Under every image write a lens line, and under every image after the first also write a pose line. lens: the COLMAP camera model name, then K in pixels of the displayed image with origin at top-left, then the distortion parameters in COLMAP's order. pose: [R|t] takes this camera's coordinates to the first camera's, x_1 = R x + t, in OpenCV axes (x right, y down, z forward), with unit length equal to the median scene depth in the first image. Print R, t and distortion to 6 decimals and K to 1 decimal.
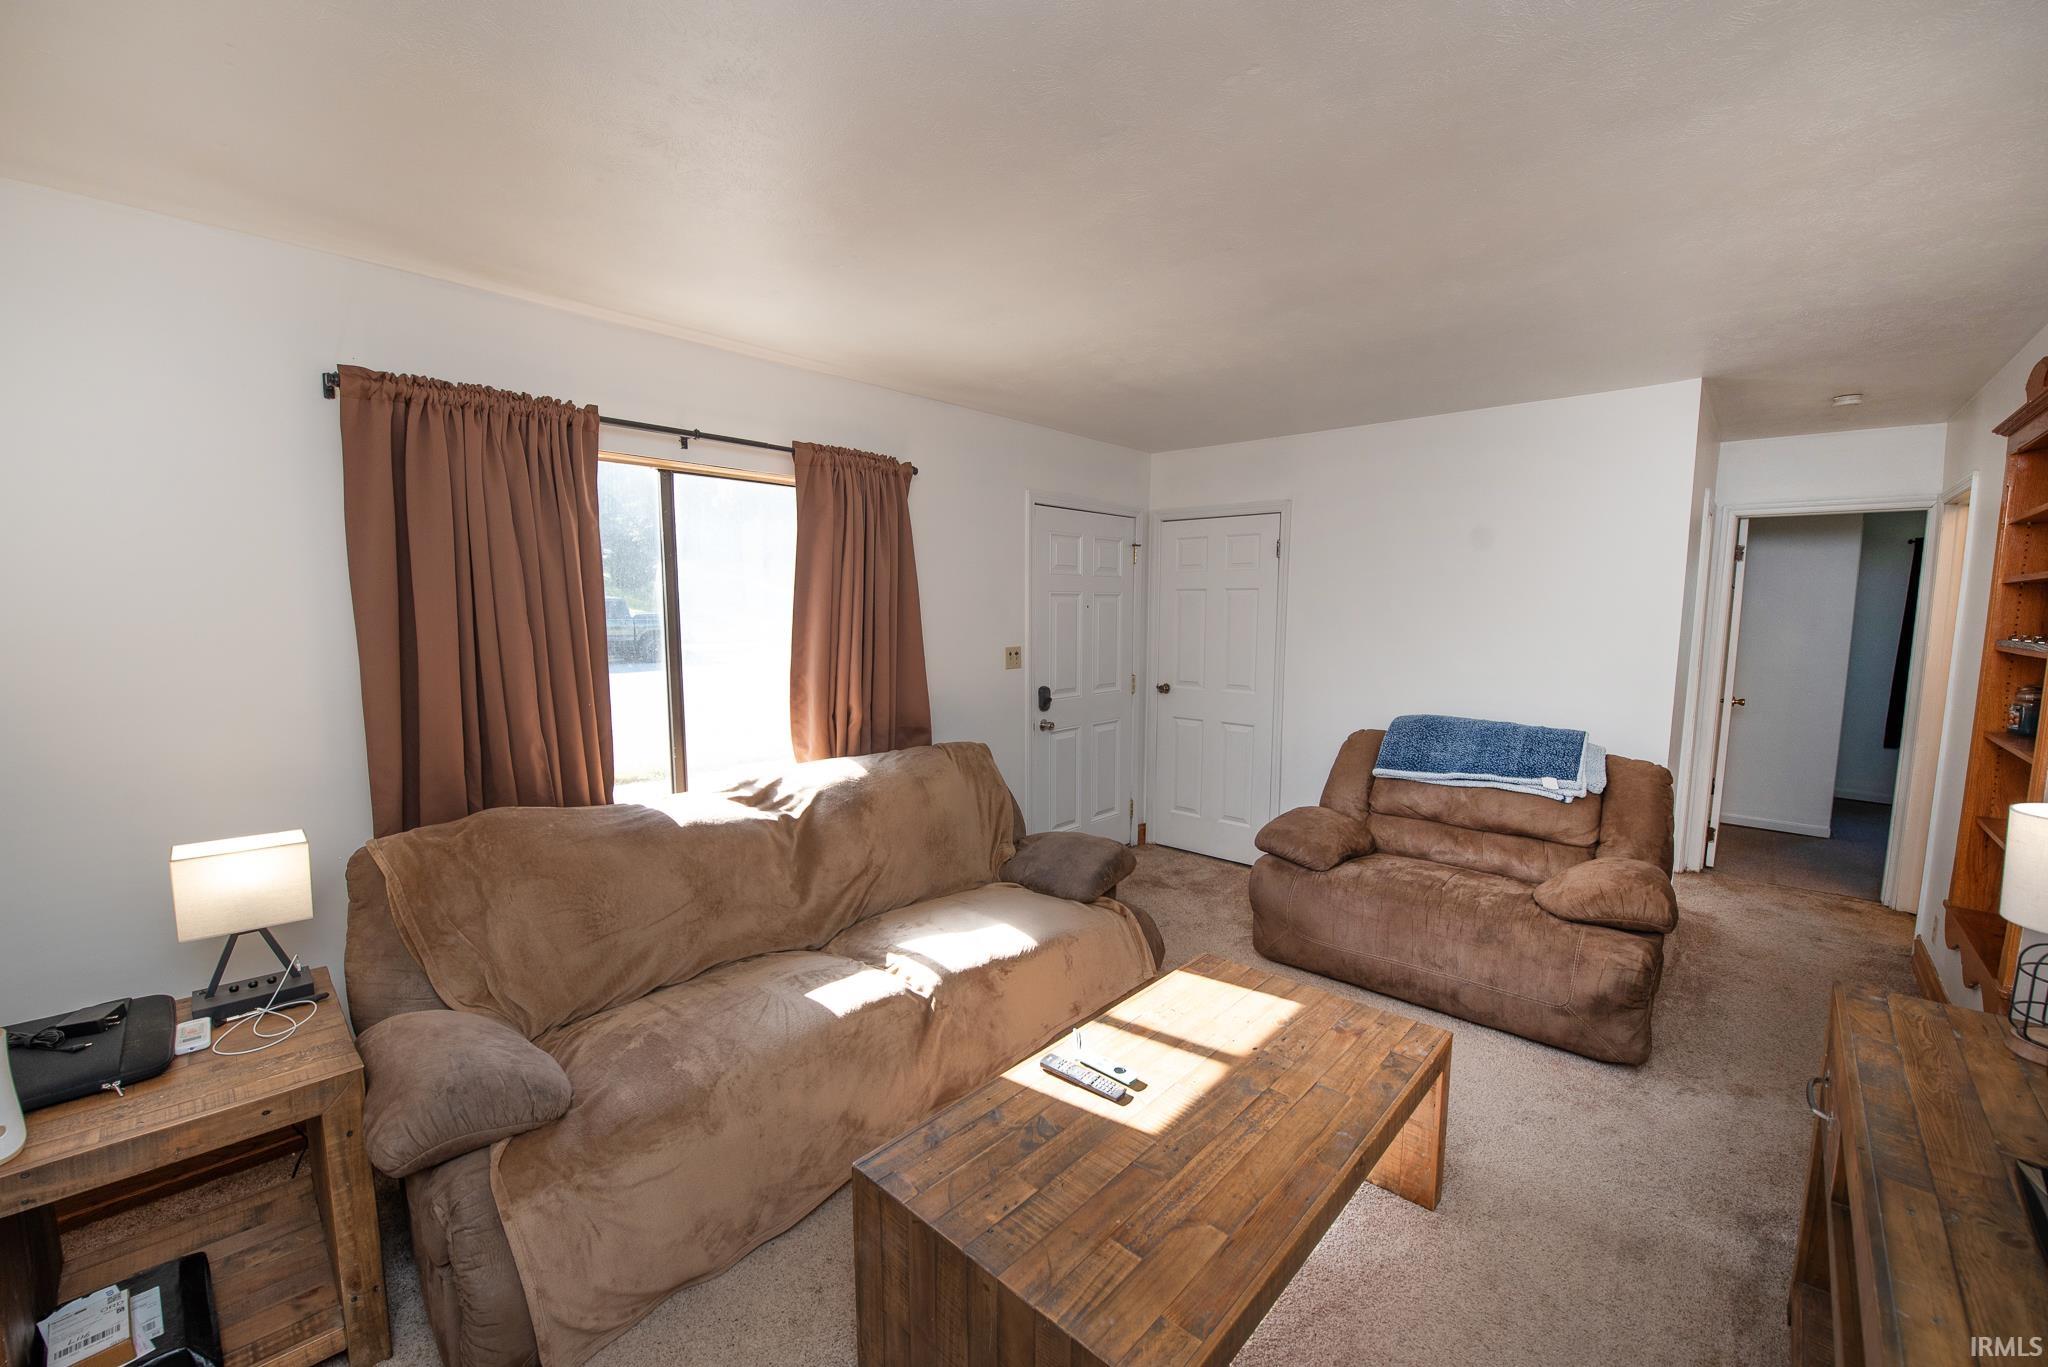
lens RADIAL K [[810.4, 0, 1019.4], [0, 810.4, 690.4], [0, 0, 1]] dist [-0.011843, -0.000115]
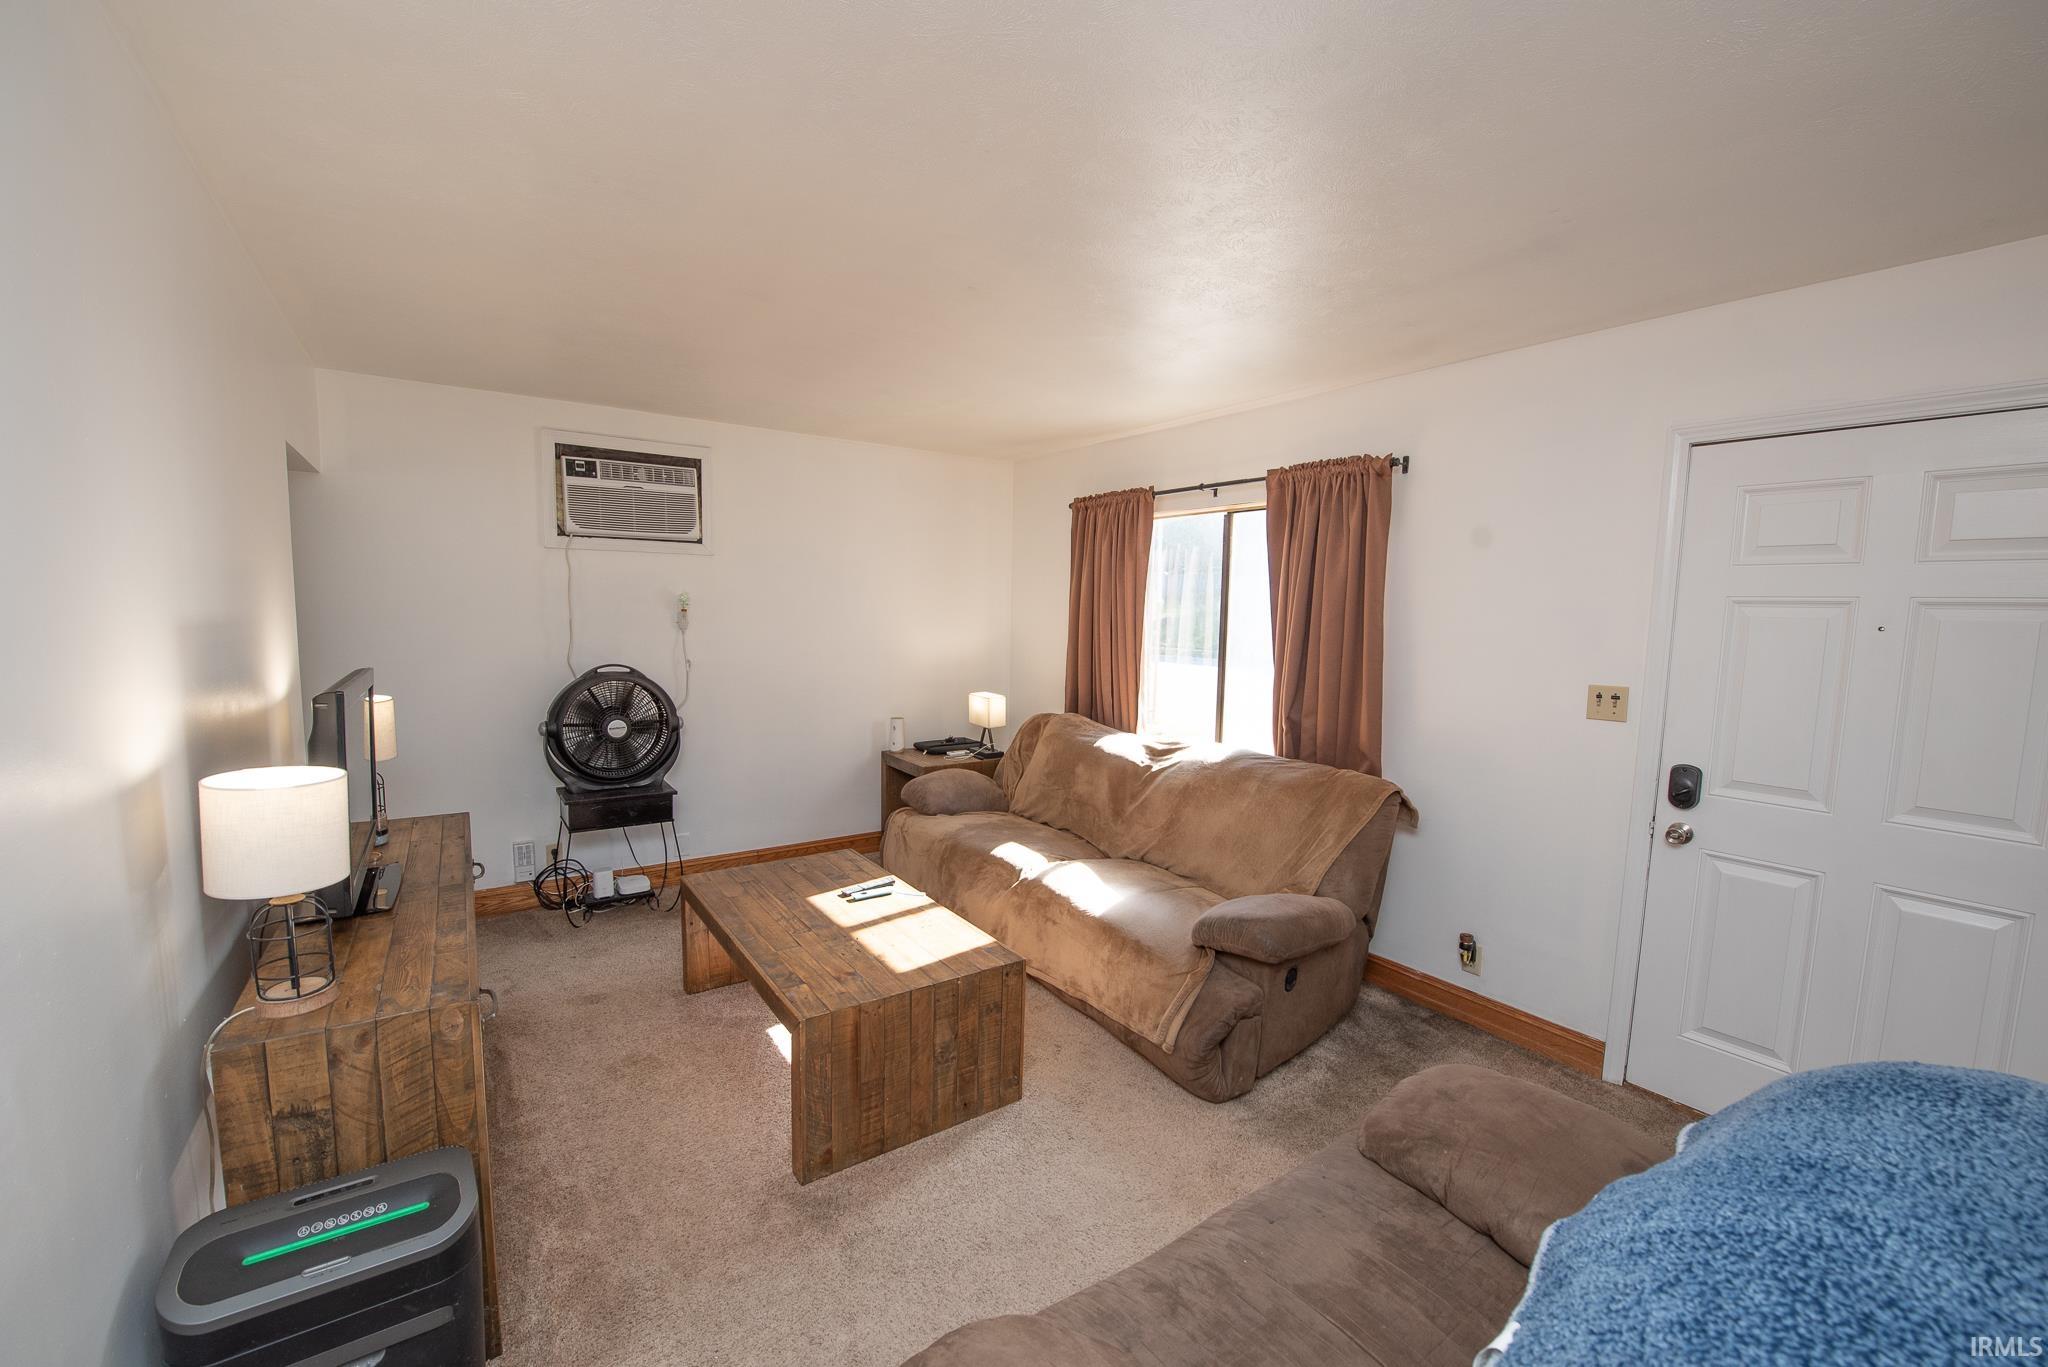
lens RADIAL K [[810.4, 0, 1019.4], [0, 810.4, 690.4], [0, 0, 1]] dist [-0.011843, -0.000115]
pose [[-0.208884, 0.092518, -0.973554, 1.235210], [-0.124846, 0.984847, 0.120378, -0.122107], [0.969939, 0.146689, -0.194169, 1.210276]]
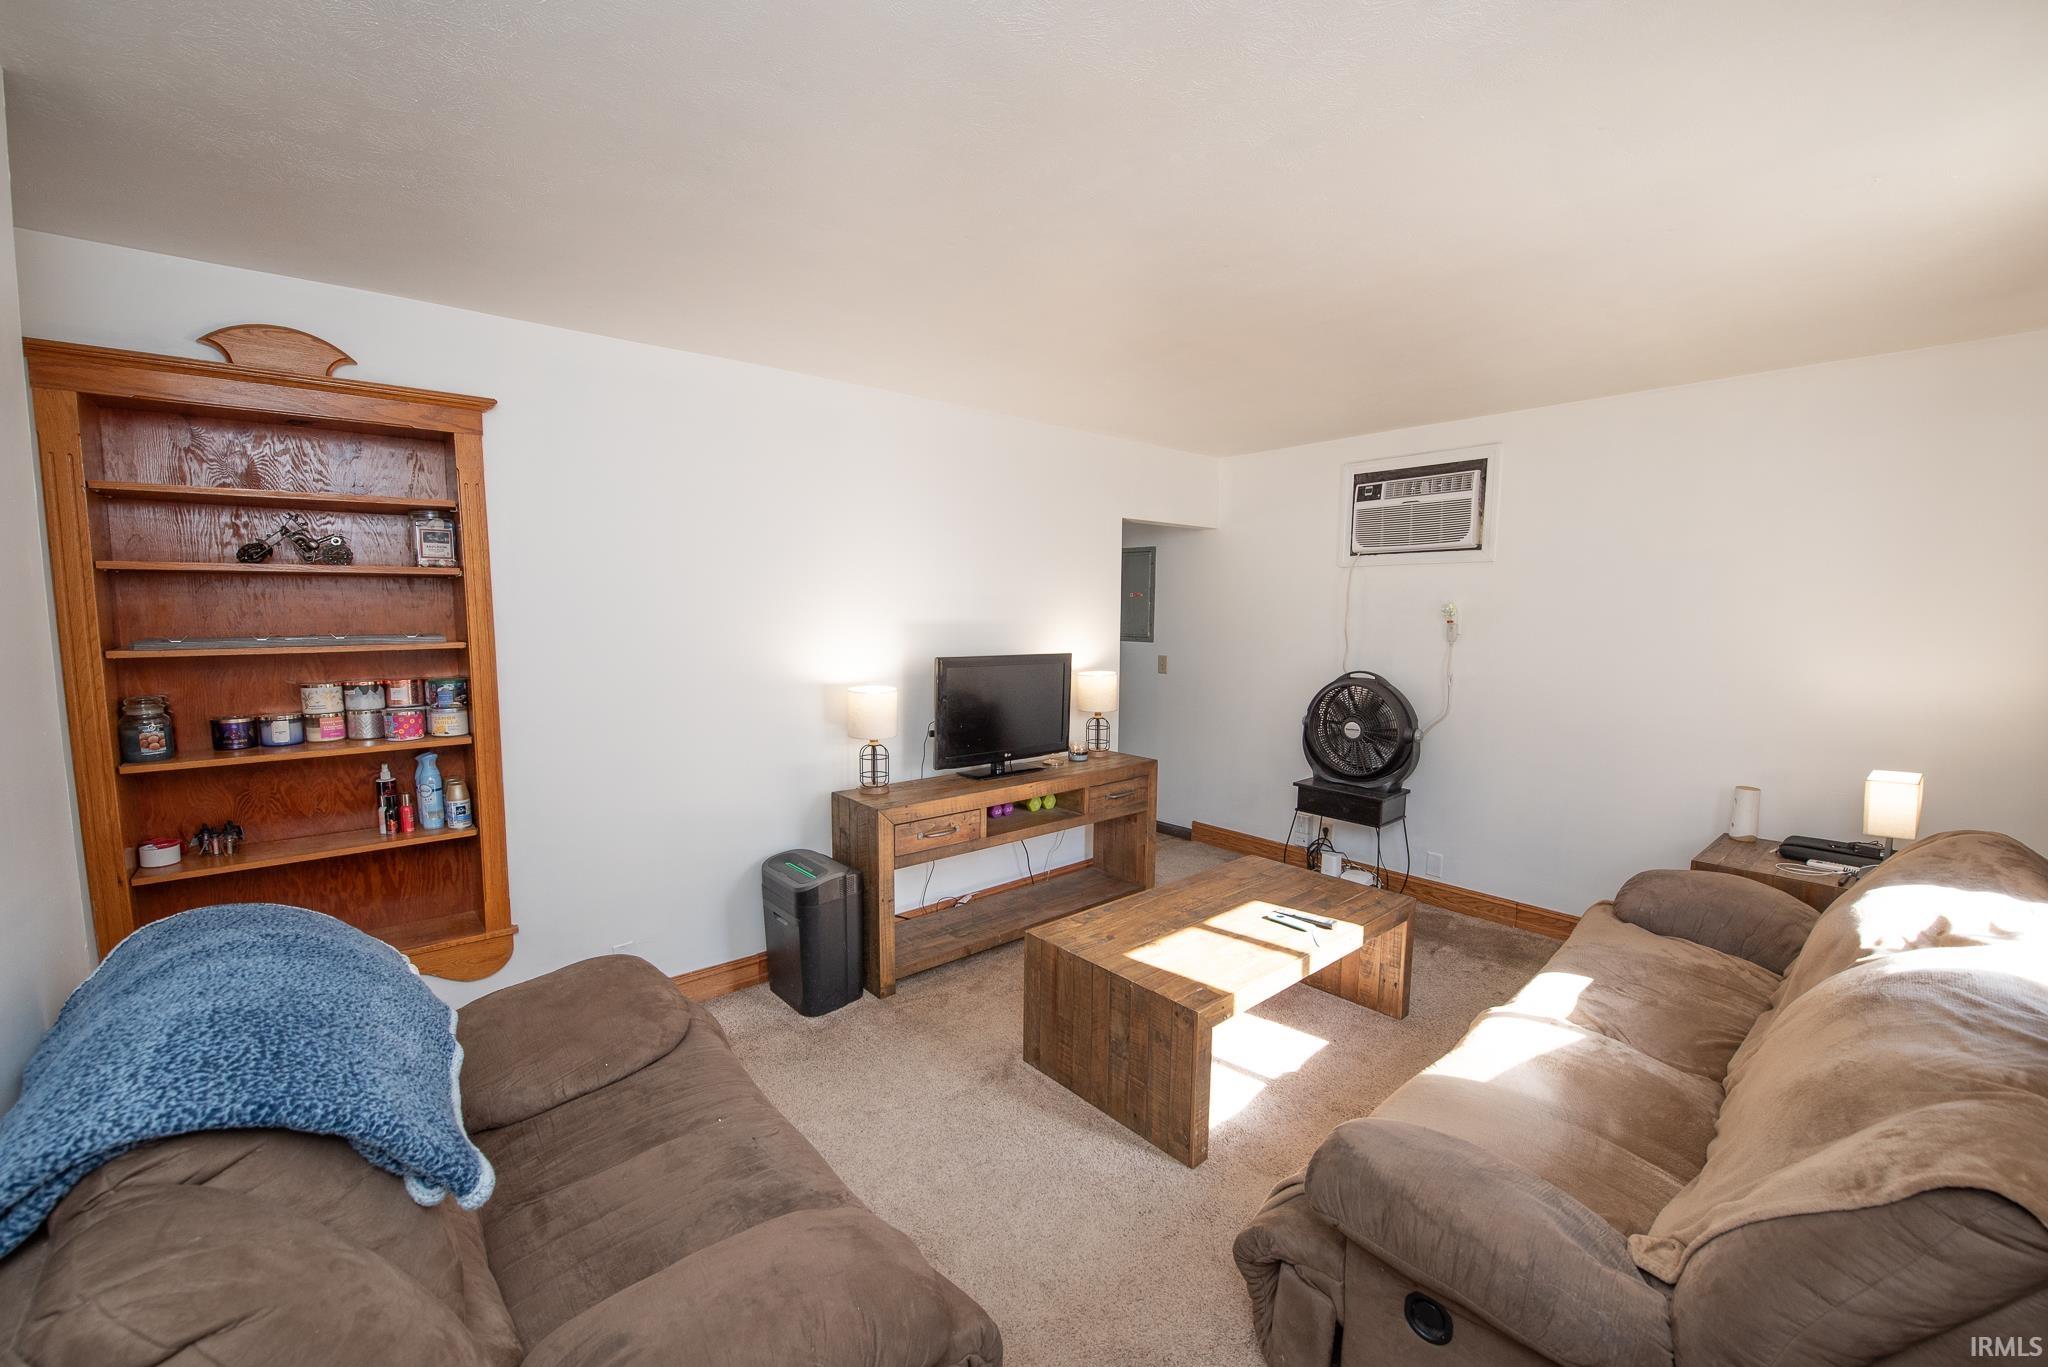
lens RADIAL K [[810.4, 0, 1019.4], [0, 810.4, 690.4], [0, 0, 1]] dist [-0.011843, -0.000115]
pose [[-0.994003, -0.019034, 0.107680, 0.355198], [0.003519, 0.978656, 0.205473, -0.199849], [-0.109293, 0.204620, -0.972721, 1.902686]]
